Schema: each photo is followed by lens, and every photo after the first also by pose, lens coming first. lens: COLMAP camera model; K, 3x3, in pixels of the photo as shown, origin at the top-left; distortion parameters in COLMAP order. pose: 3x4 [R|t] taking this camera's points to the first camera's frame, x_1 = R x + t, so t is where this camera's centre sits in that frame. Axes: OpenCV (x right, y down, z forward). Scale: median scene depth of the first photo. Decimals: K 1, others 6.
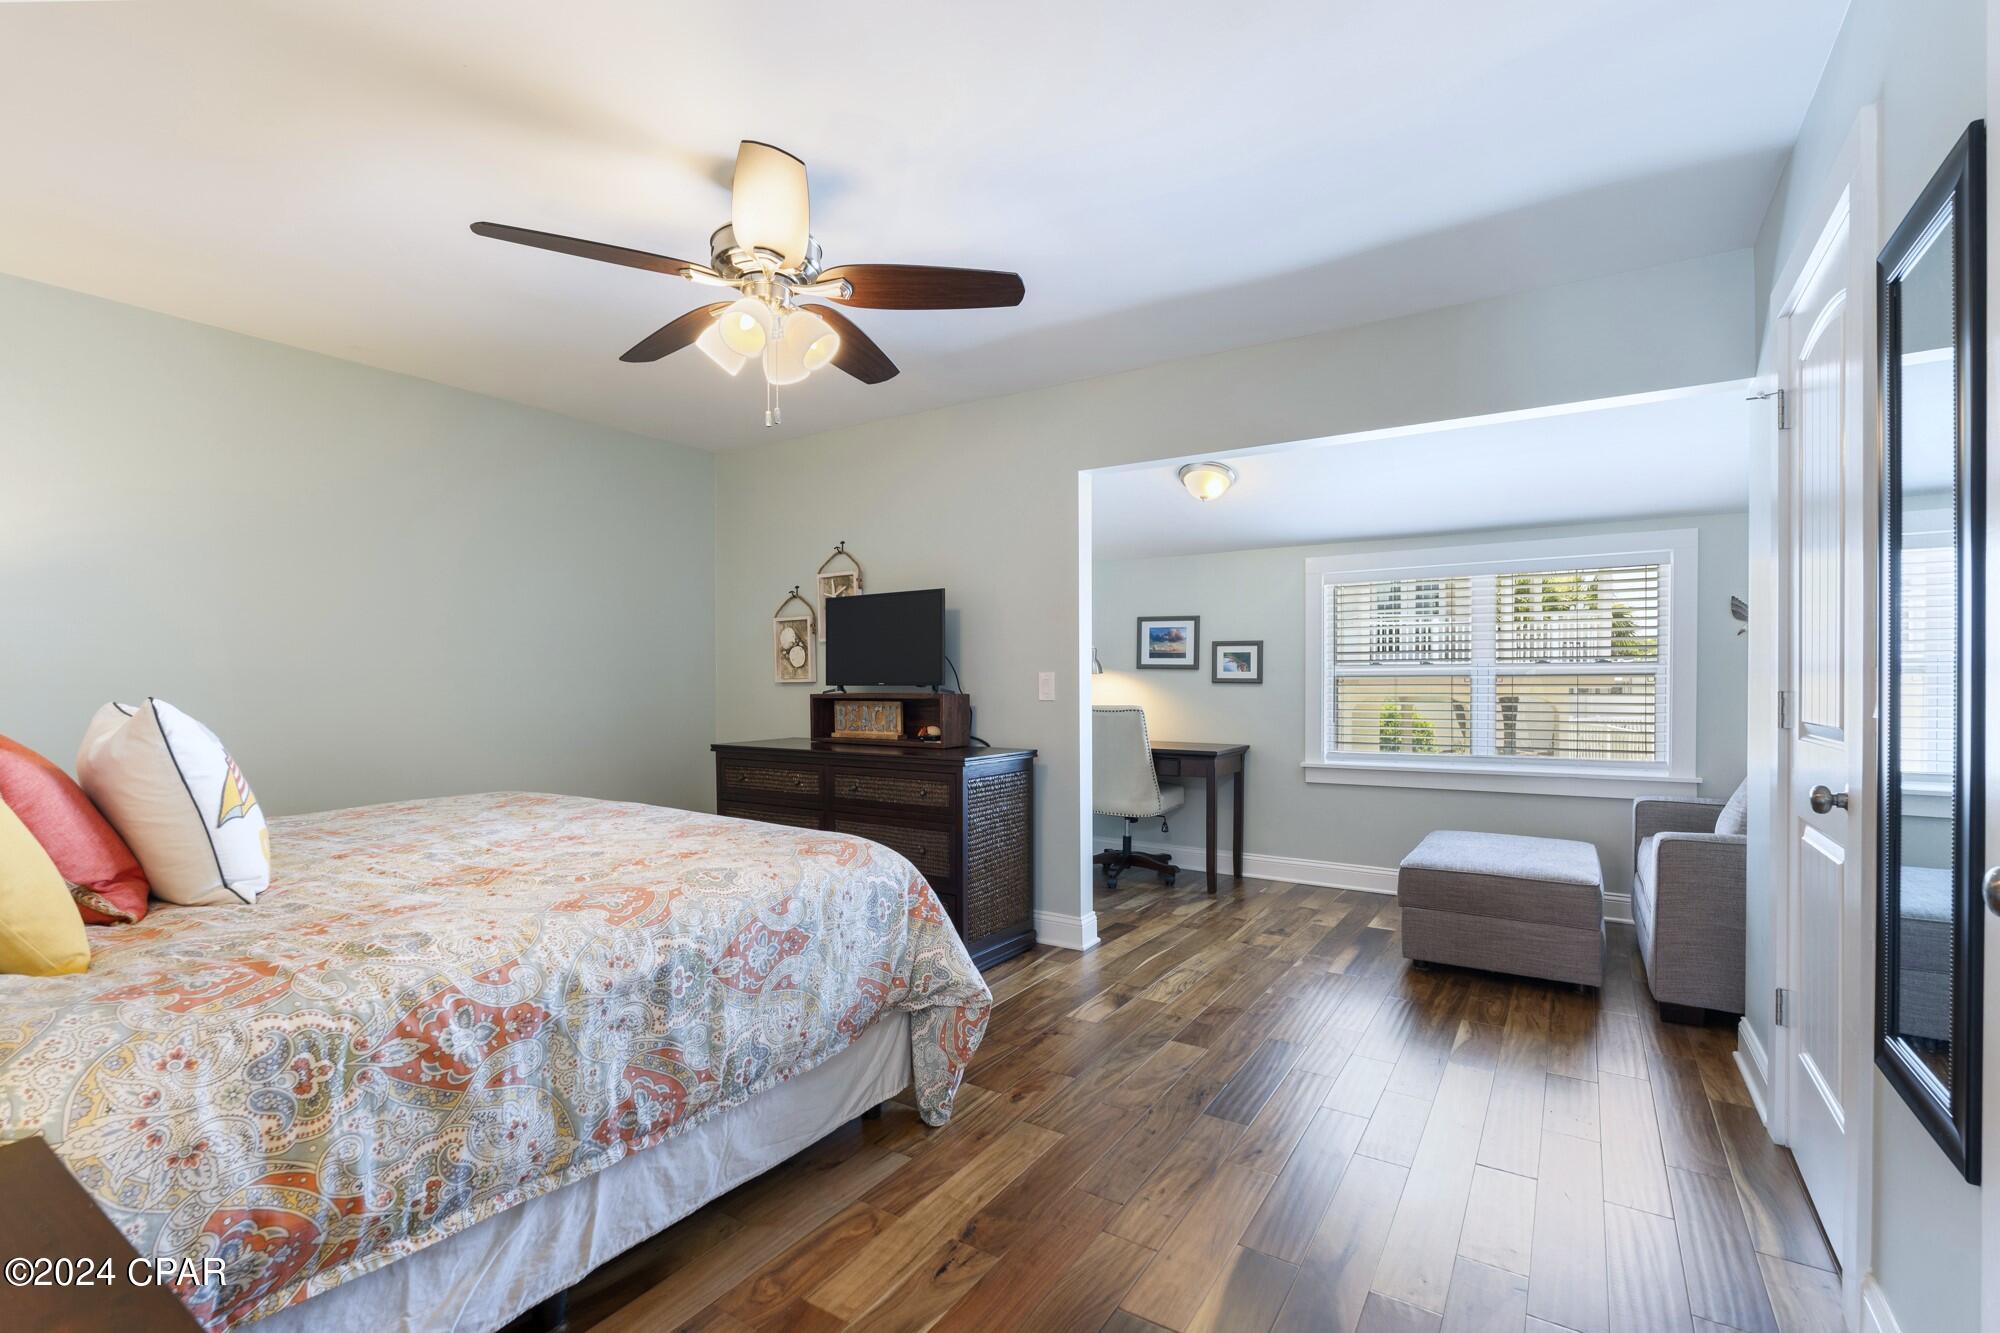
lens RADIAL K [[883.9, 0, 1000.0], [0, 883.9, 666.5], [0, 0, 1]] dist [-0.000033, 0.000013]
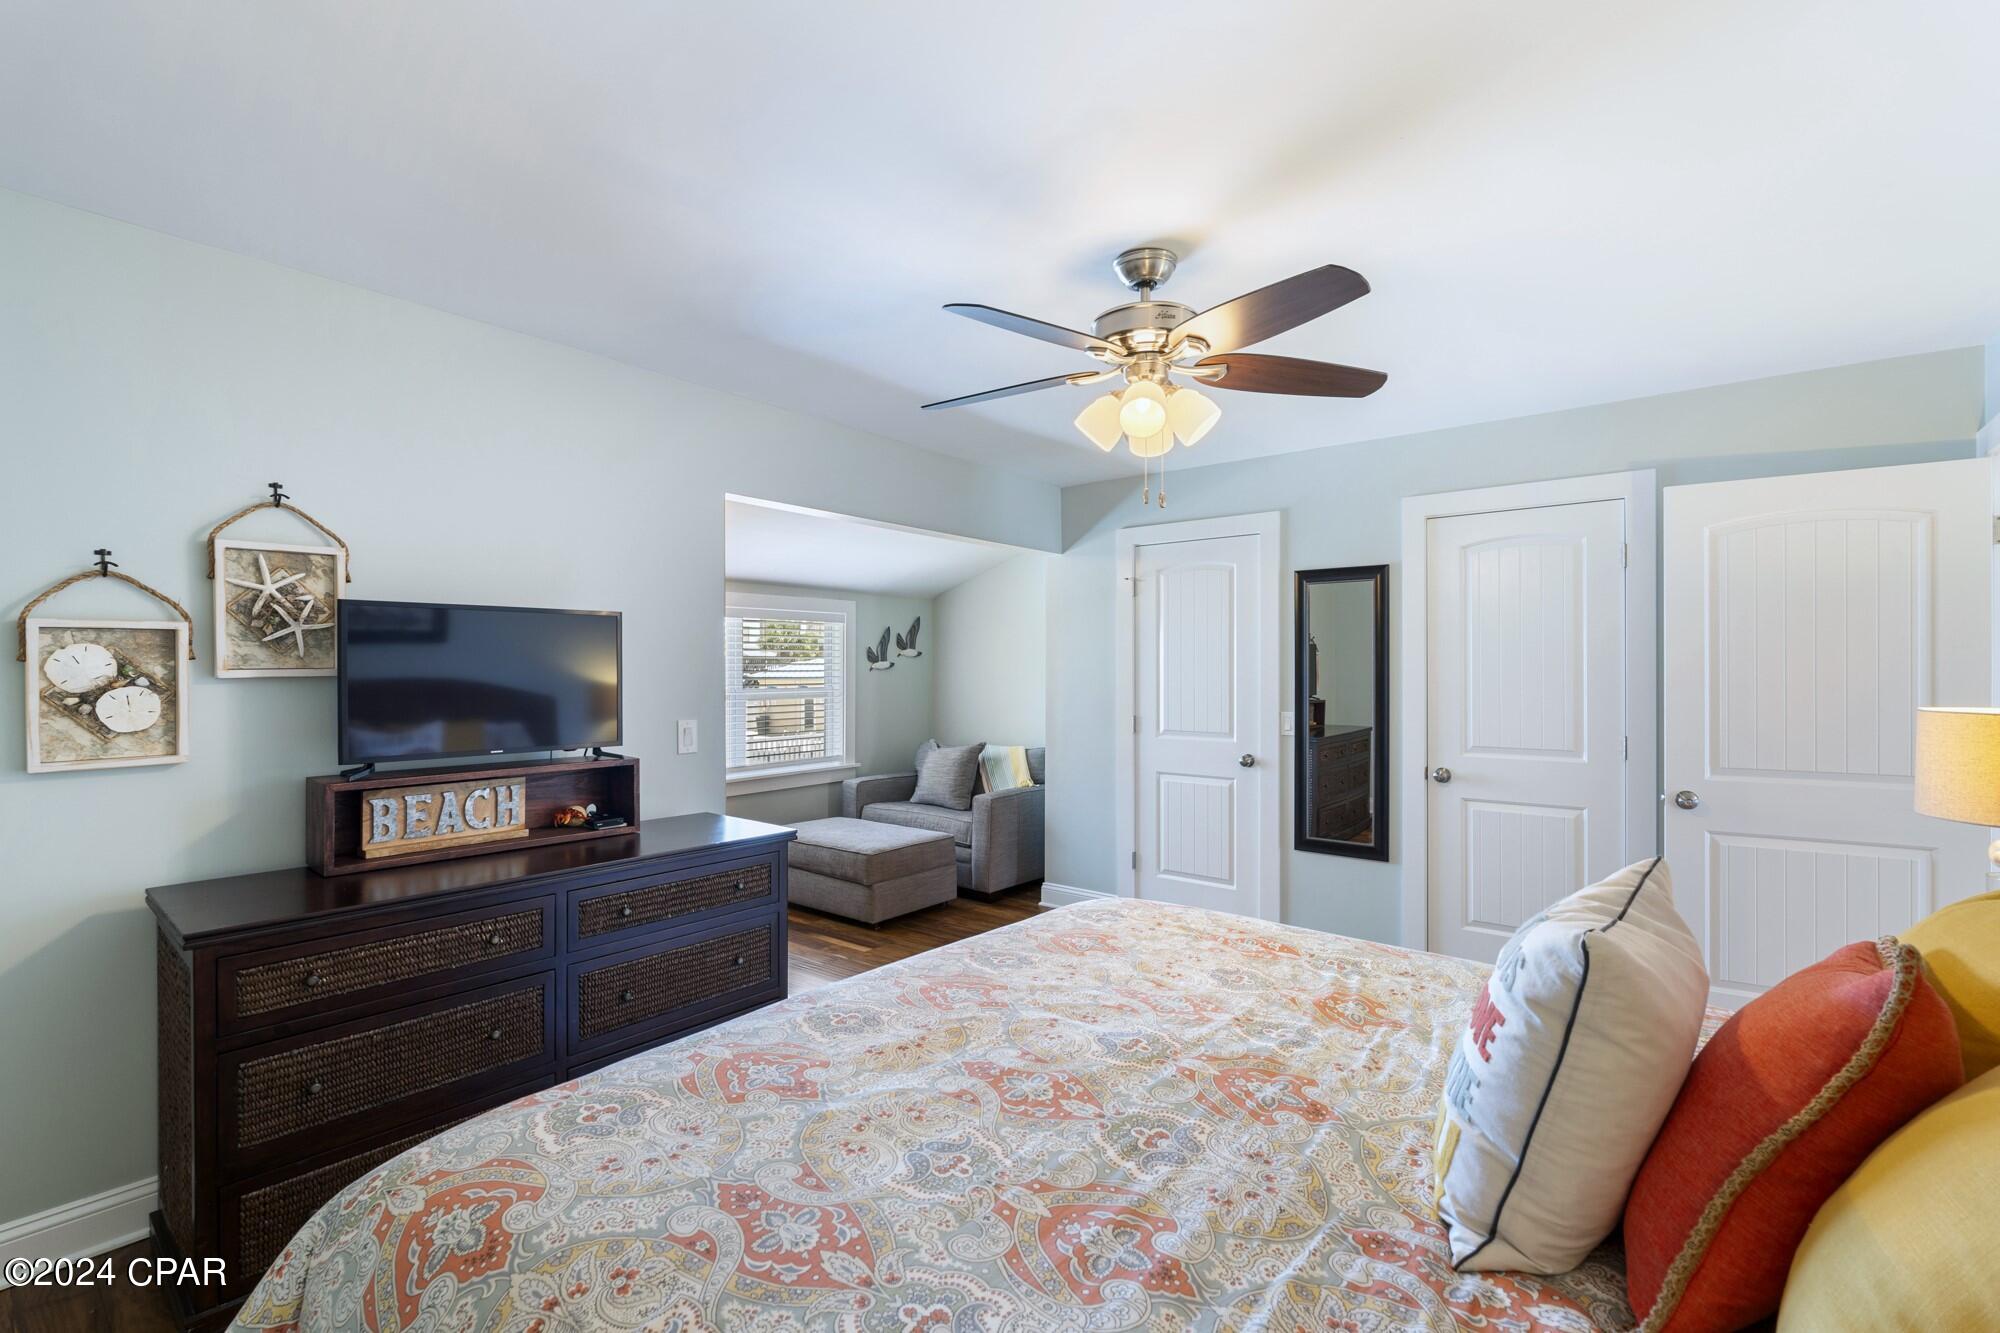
lens RADIAL K [[883.9, 0, 1000.0], [0, 883.9, 666.5], [0, 0, 1]] dist [-0.000033, 0.000013]
pose [[0.100606, 0.004406, 0.994917, -0.655467], [-0.009796, 0.999946, -0.003438, -0.037739], [-0.994878, -0.009400, 0.100644, 0.533756]]
